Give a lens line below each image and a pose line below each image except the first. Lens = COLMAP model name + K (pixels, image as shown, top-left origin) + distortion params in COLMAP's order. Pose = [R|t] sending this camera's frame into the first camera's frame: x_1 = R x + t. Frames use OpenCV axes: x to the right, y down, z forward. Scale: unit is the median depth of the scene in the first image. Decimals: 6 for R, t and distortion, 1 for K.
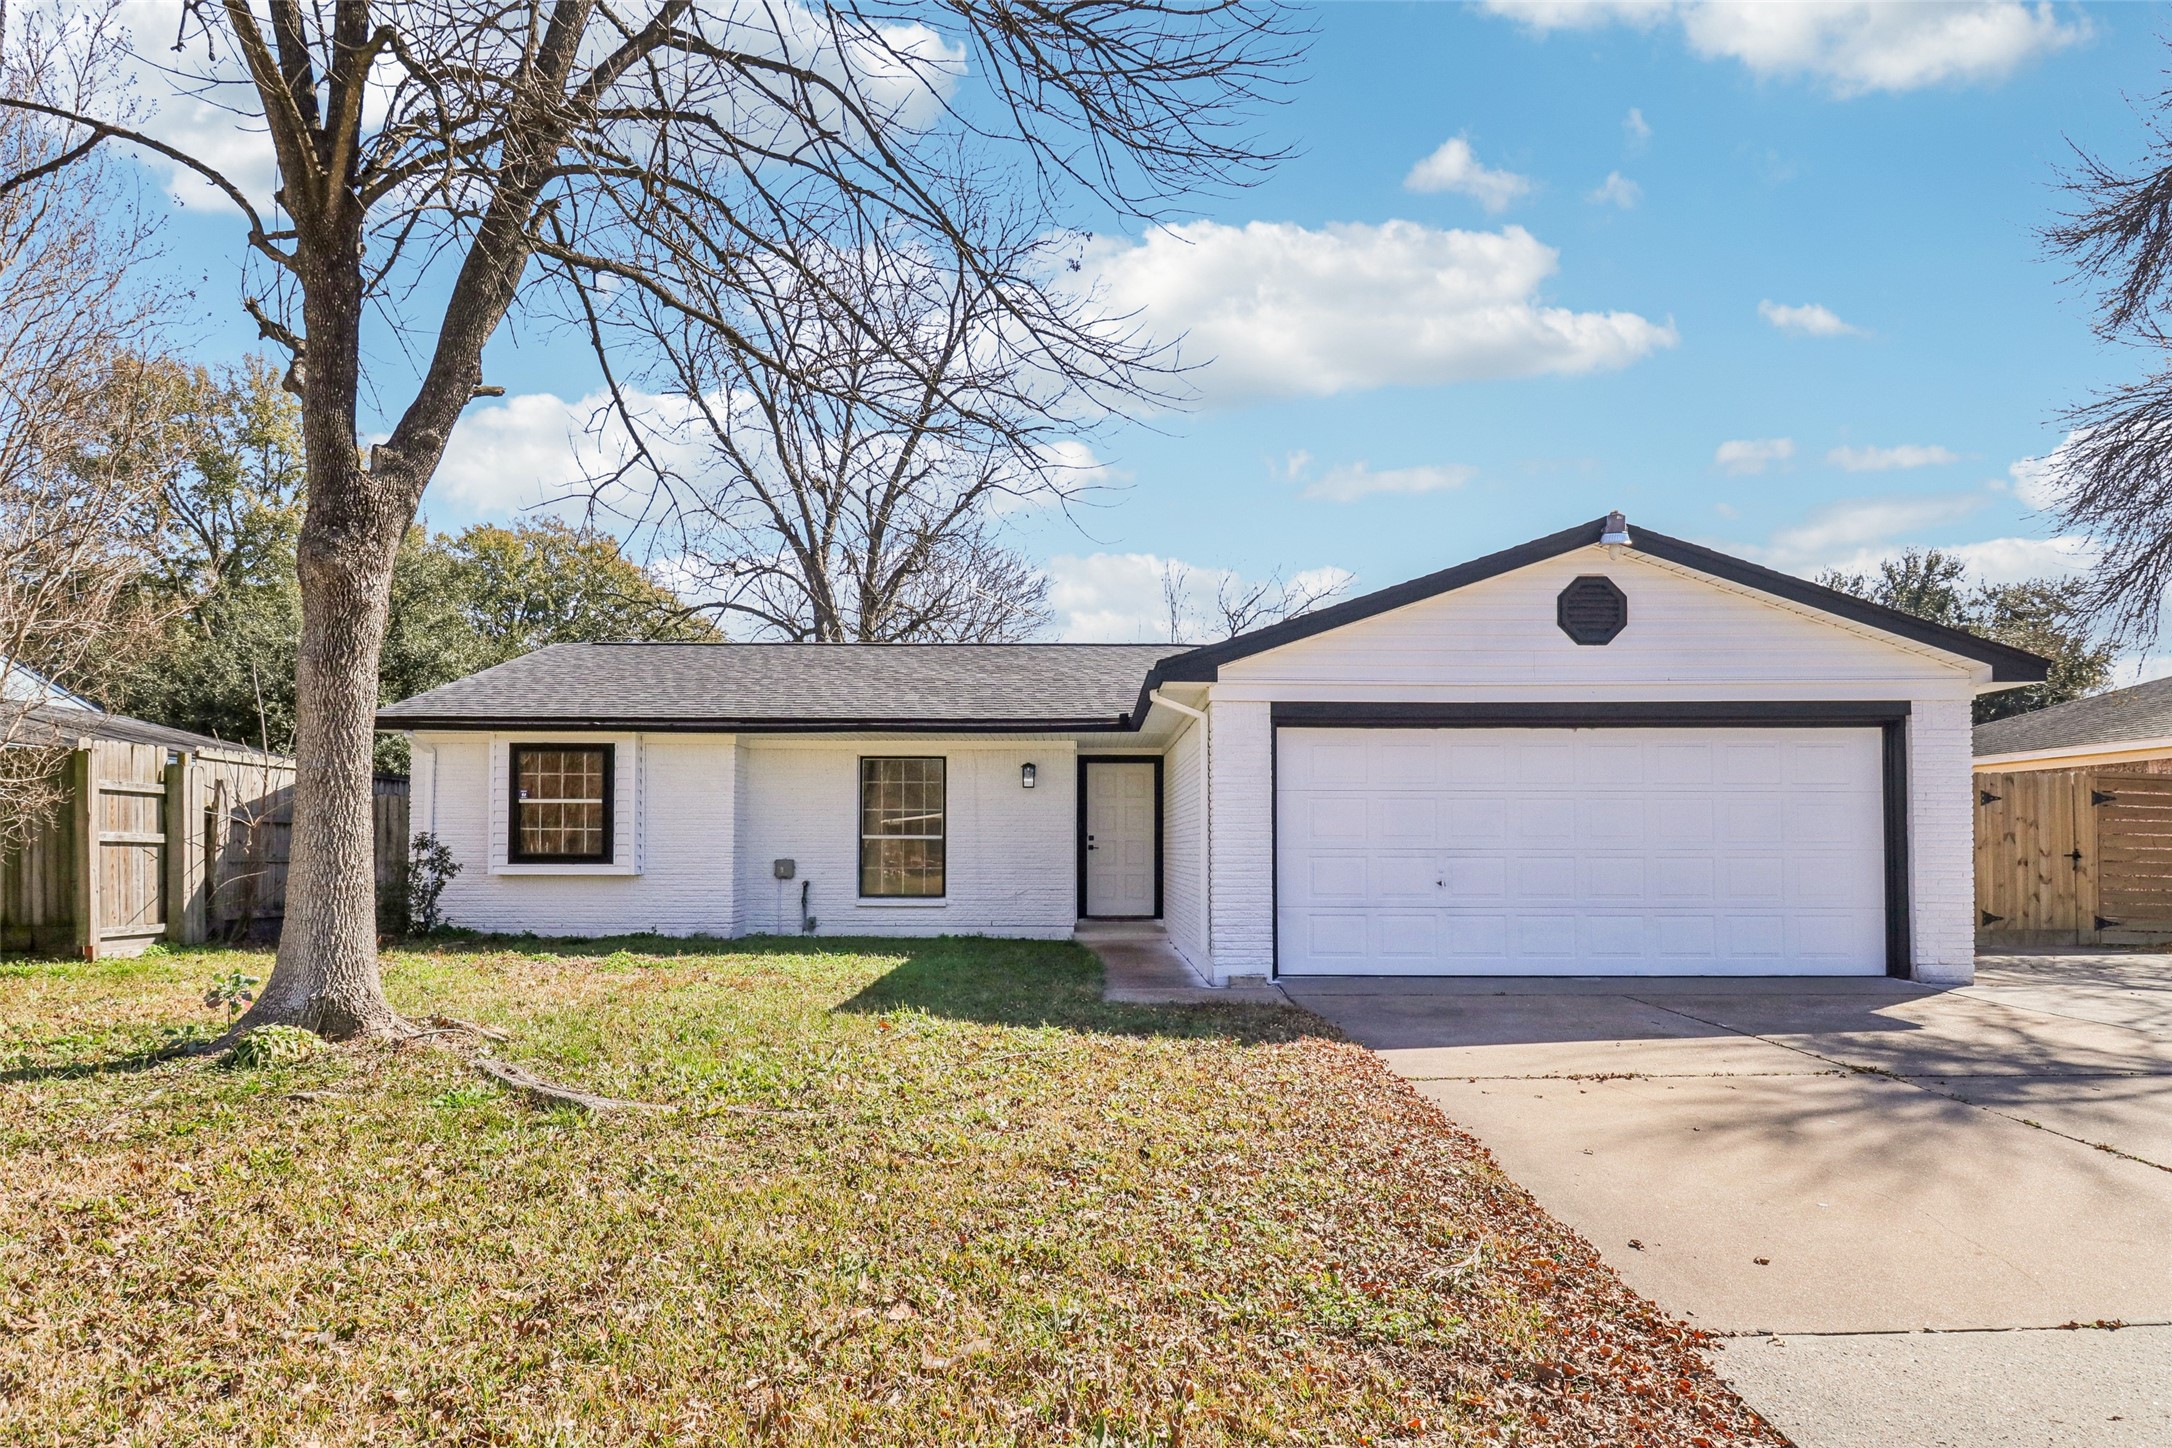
lens RADIAL K [[1191.8, 0, 1088.0], [0, 1191.8, 819.5], [0, 0, 1]] dist [-0.002563, -0.000471]
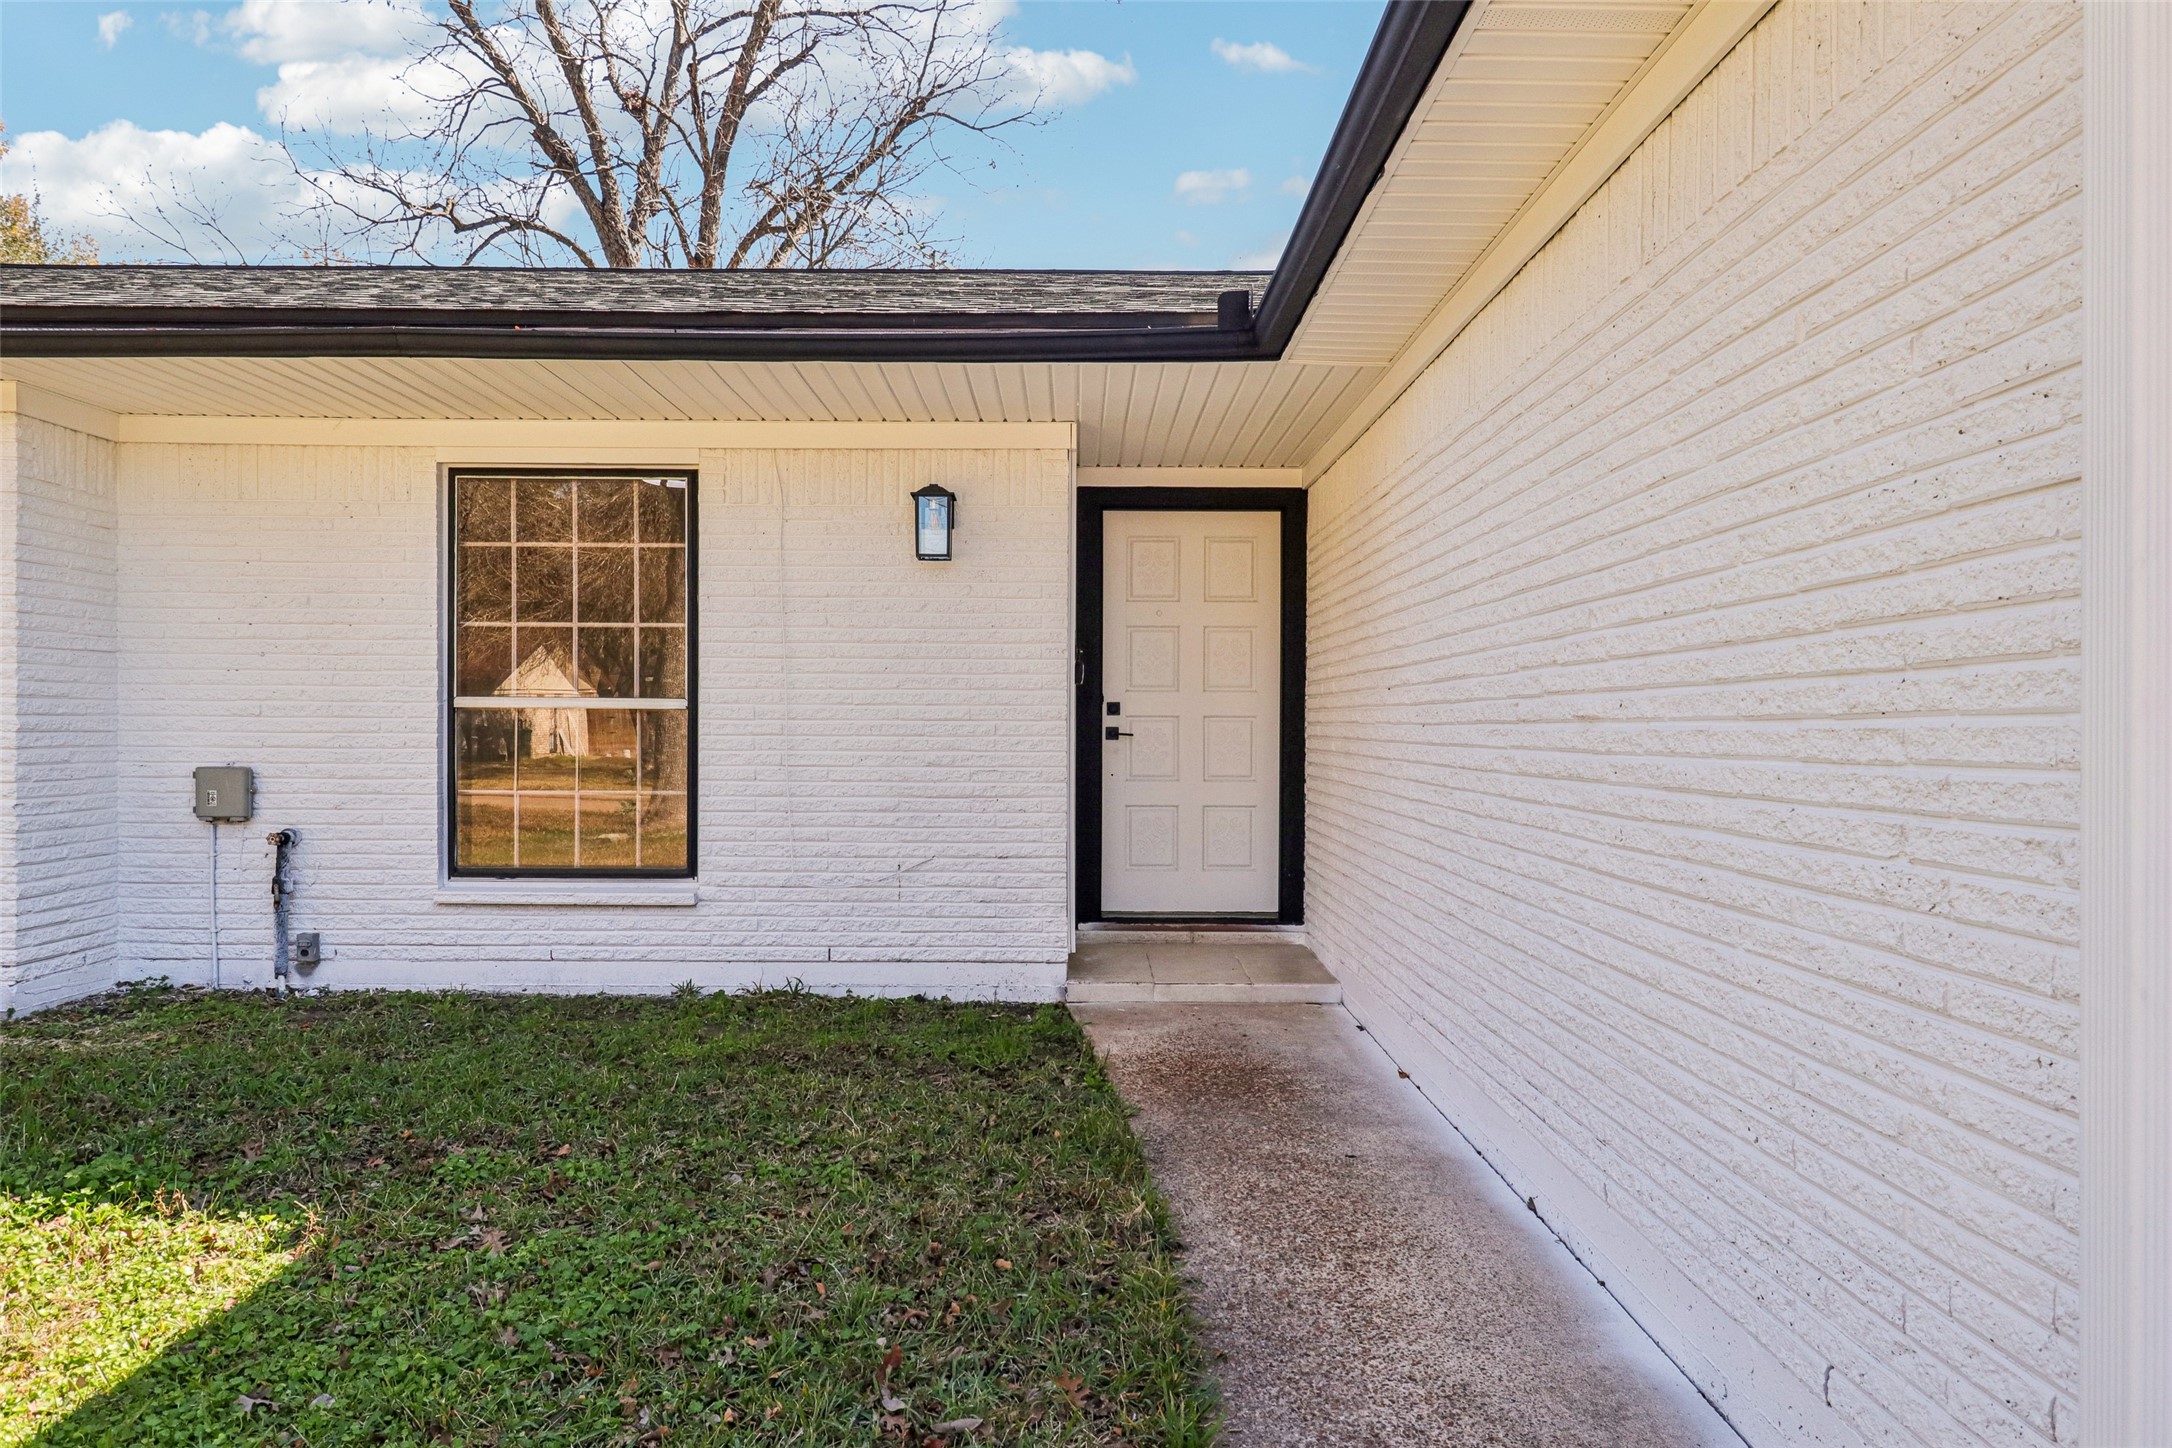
lens RADIAL K [[1524.4, 0, 1086.0], [0, 1524.4, 724.0], [0, 0, 1]] dist [0.001248, 0.000294]
pose [[0.999990, 0.004006, -0.001889, -0.005429], [-0.003958, 0.999687, 0.024706, 0.009080], [0.001987, -0.024699, 0.999693, 0.545775]]
